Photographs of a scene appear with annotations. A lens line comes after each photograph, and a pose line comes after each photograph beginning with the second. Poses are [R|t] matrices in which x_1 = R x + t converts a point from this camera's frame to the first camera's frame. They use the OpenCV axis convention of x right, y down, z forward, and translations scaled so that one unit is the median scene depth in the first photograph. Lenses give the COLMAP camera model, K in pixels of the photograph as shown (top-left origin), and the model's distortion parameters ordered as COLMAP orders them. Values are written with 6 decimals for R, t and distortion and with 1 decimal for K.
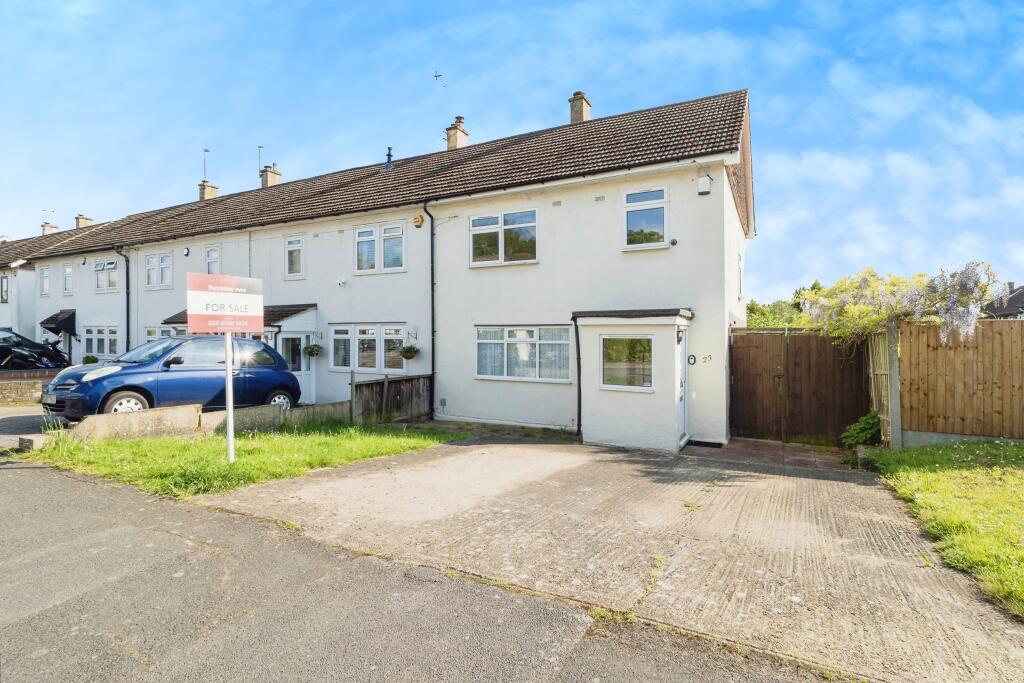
lens RADIAL K [[493.9, 0, 511.4], [0, 493.9, 337.9], [0, 0, 1]] dist [-0.007951, 0.001901]
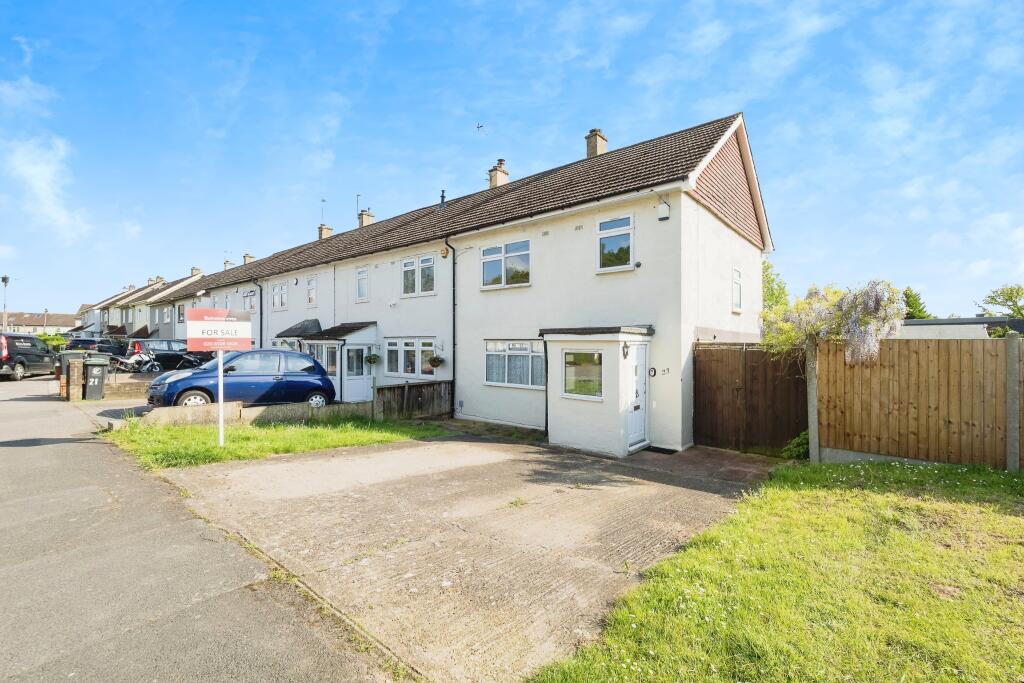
lens RADIAL K [[435.0, 0, 514.8], [0, 435.0, 345.4], [0, 0, 1]] dist [-0.005218, -0.001179]
pose [[0.978053, 0.000934, -0.208353, 0.275619], [-0.000750, 0.999999, 0.000962, -0.015984], [0.208354, -0.000785, 0.978053, -0.002206]]
